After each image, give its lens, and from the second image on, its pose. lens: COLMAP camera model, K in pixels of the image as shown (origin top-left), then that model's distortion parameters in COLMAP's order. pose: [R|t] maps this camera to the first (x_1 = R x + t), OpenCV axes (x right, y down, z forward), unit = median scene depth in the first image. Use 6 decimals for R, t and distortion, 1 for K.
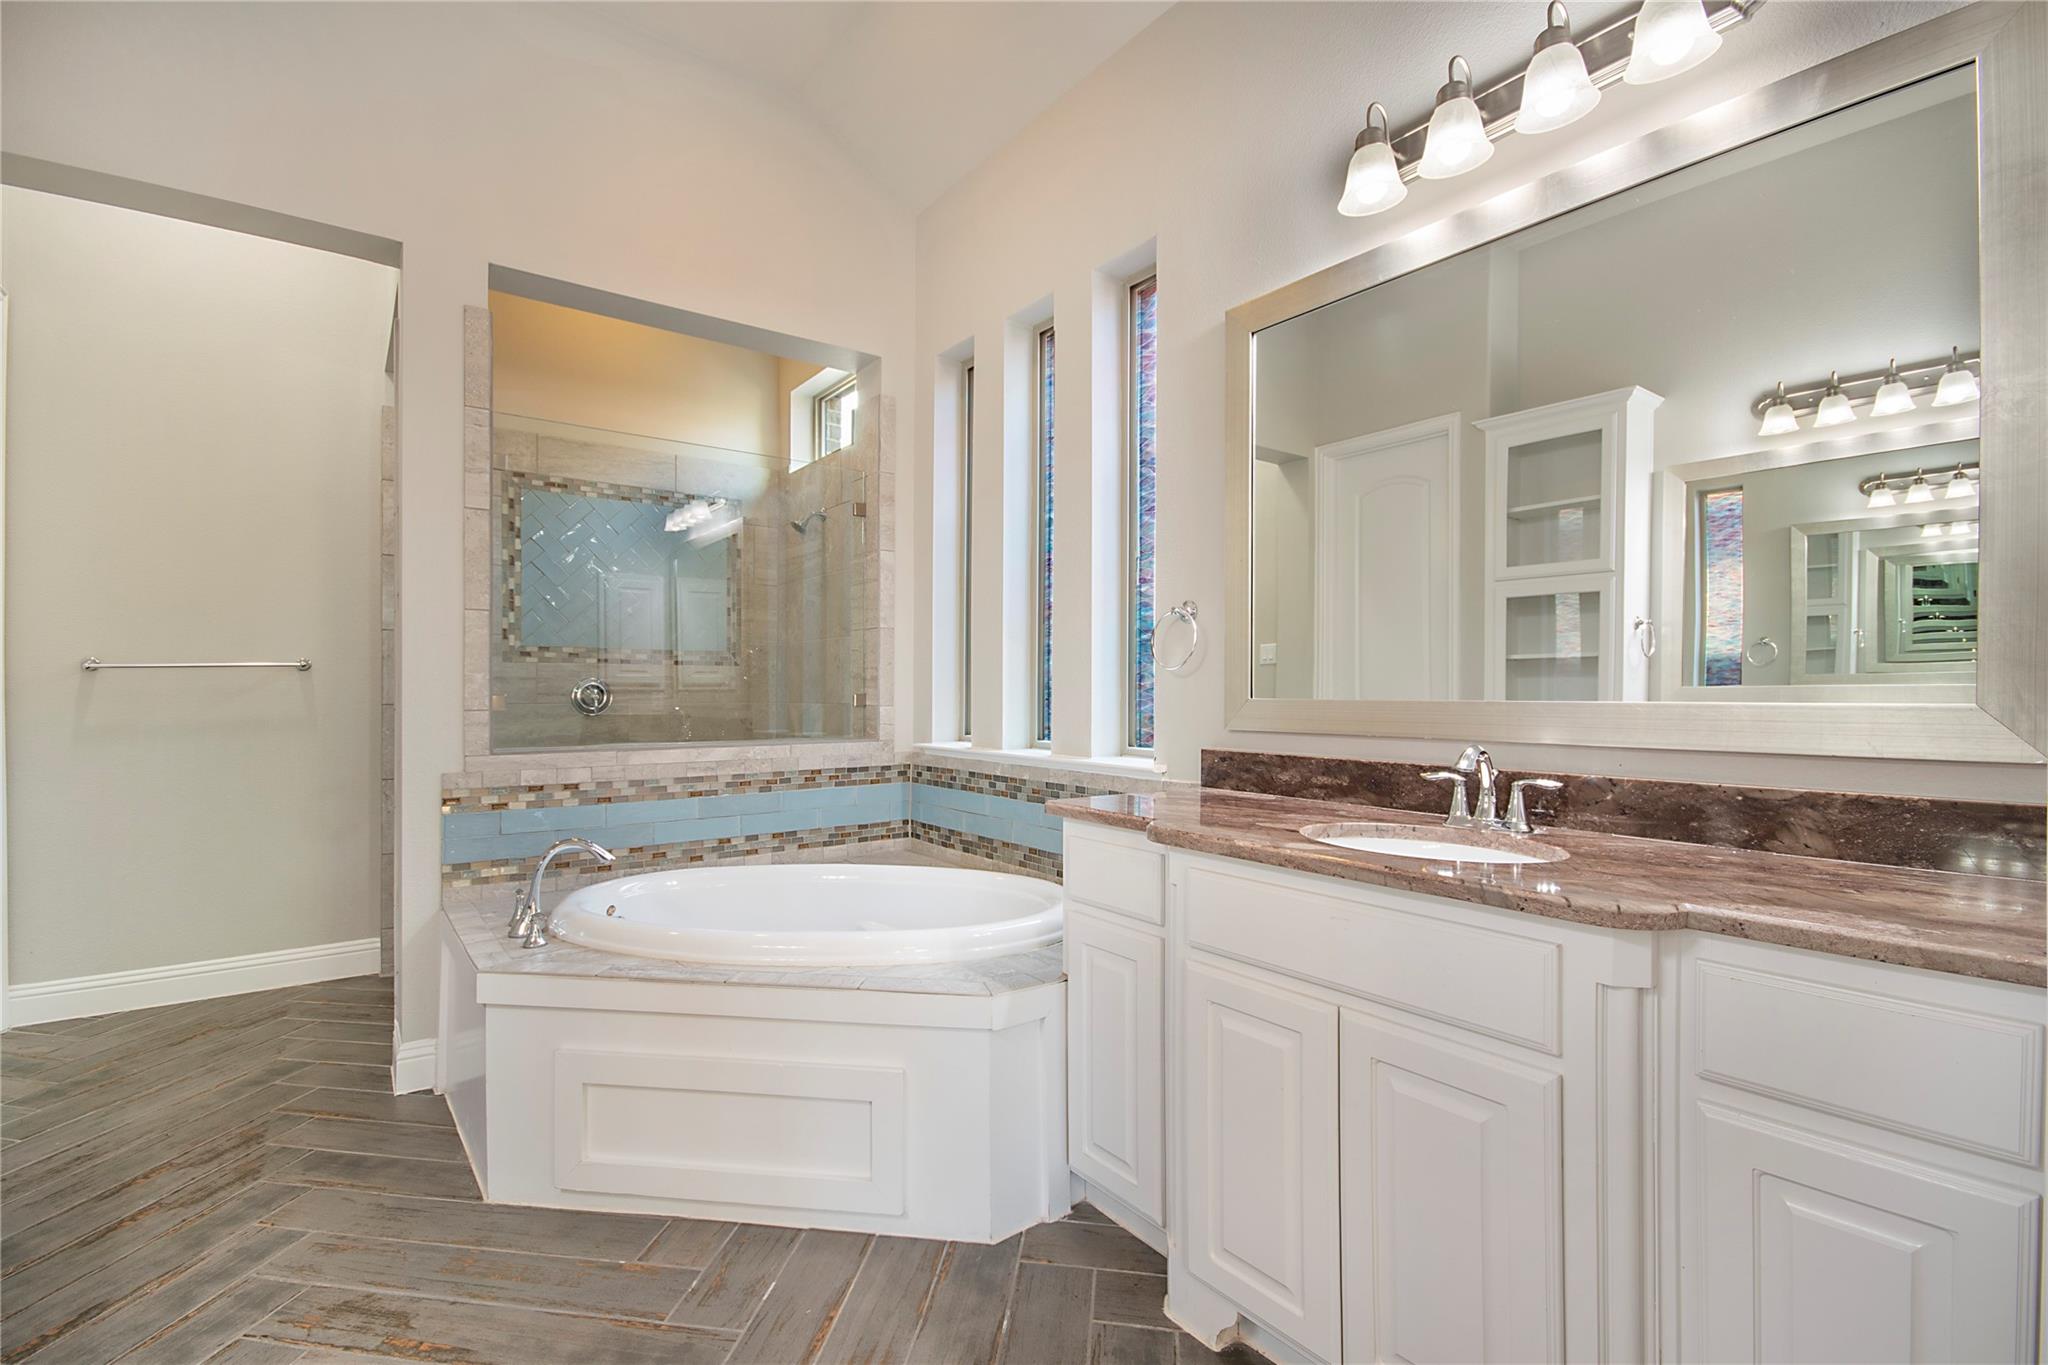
lens RADIAL K [[918.4, 0, 1024.0], [0, 918.4, 682.5], [0, 0, 1]] dist [0.002622, 0.000456]
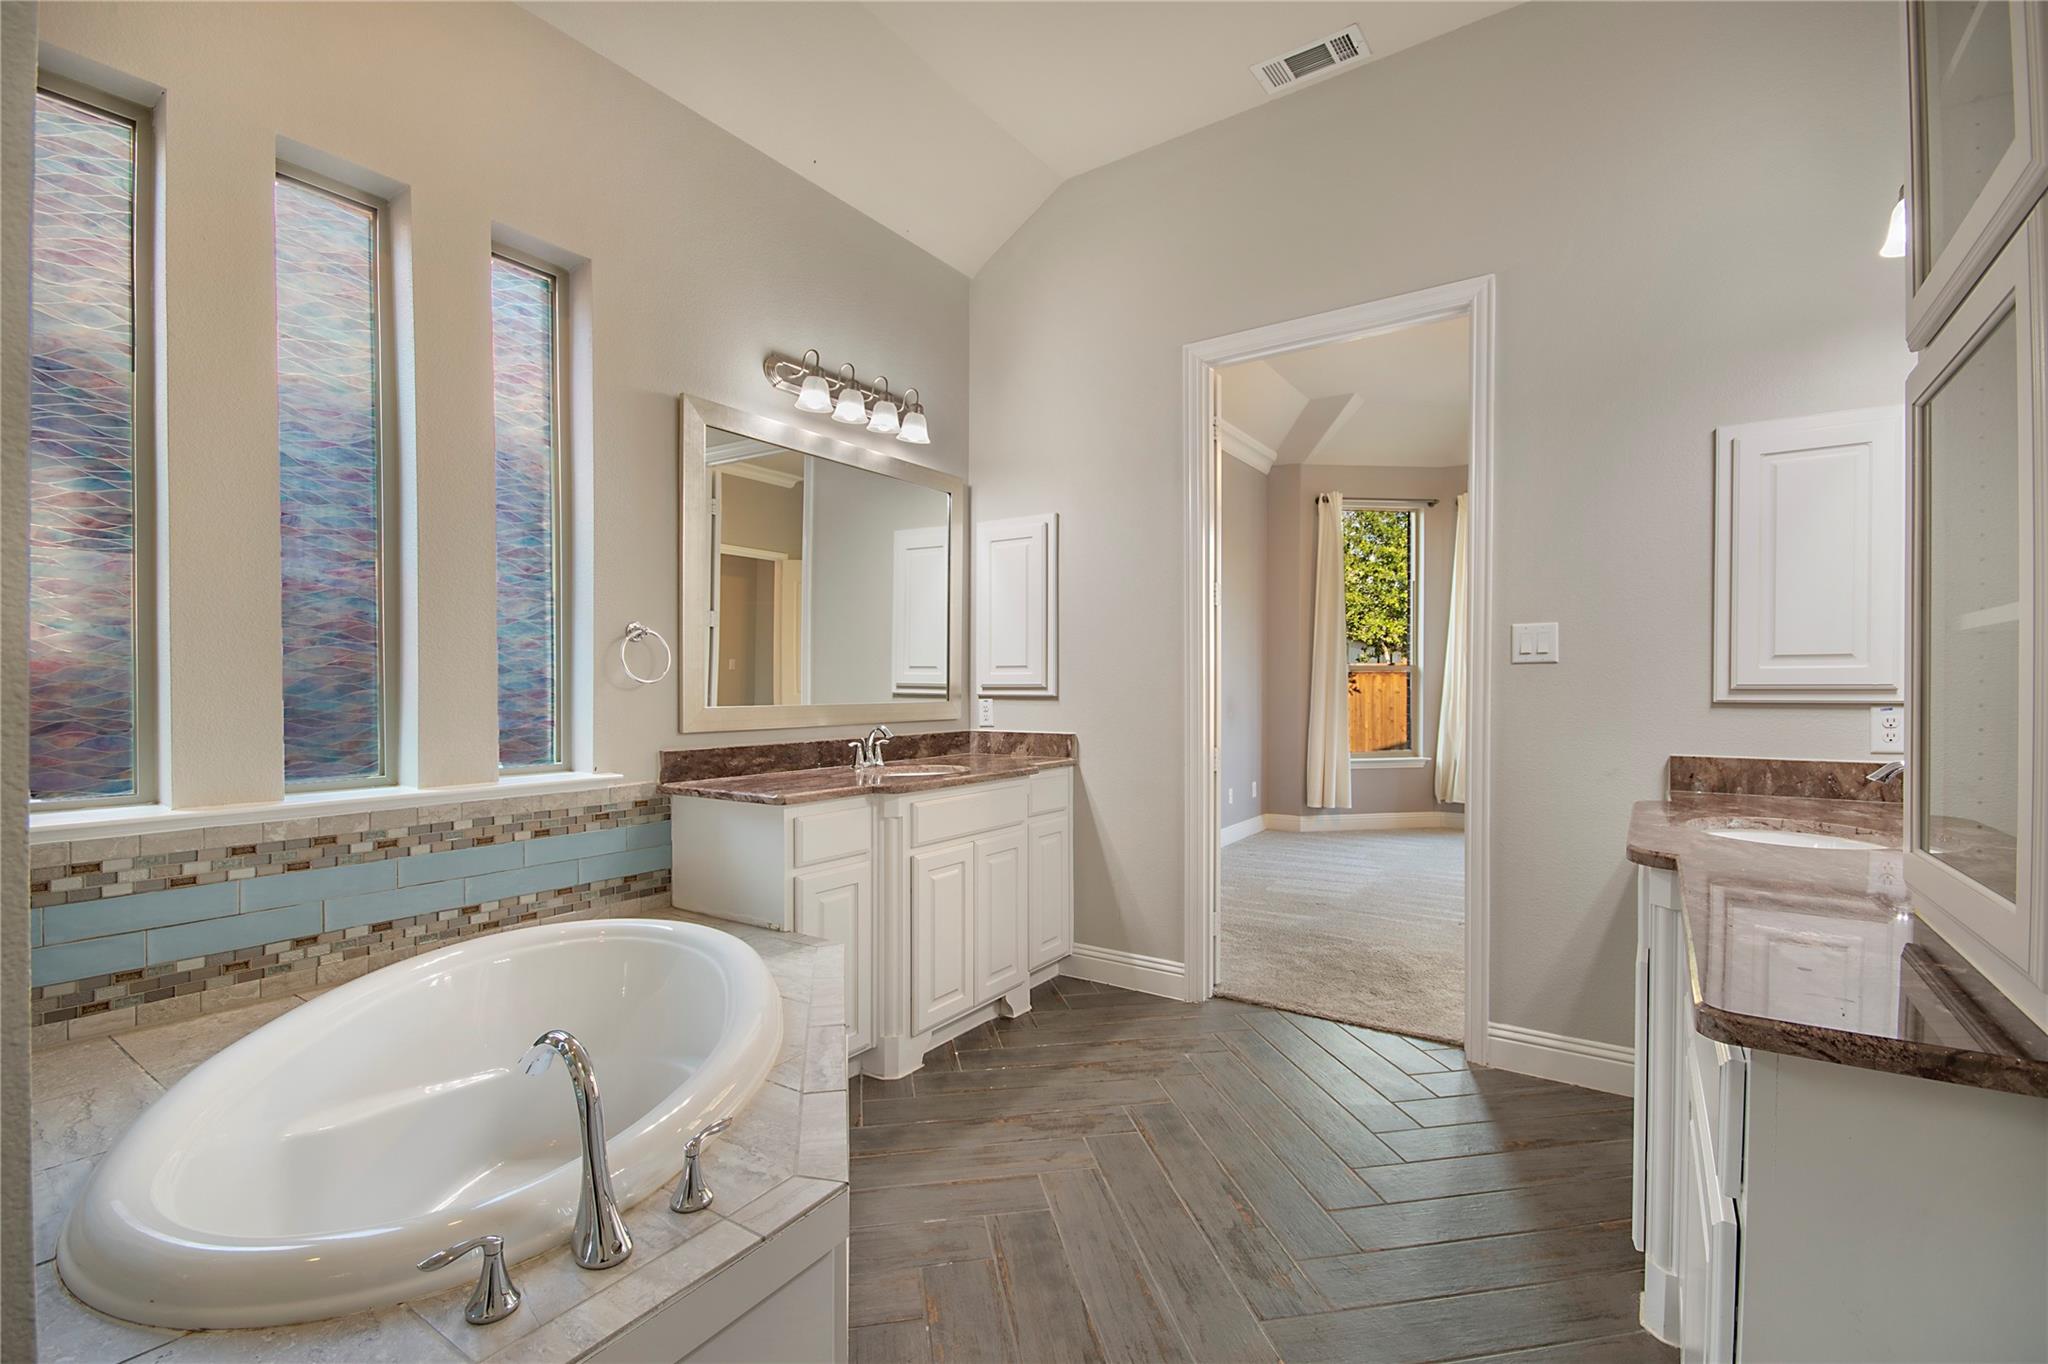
lens RADIAL K [[918.4, 0, 1024.0], [0, 918.4, 682.0], [0, 0, 1]] dist [0.002622, 0.000456]
pose [[-0.331155, 0.001942, 0.943574, -1.214519], [-0.005855, 0.999974, -0.004113, -0.015473], [-0.943558, -0.006887, -0.331136, 1.102635]]
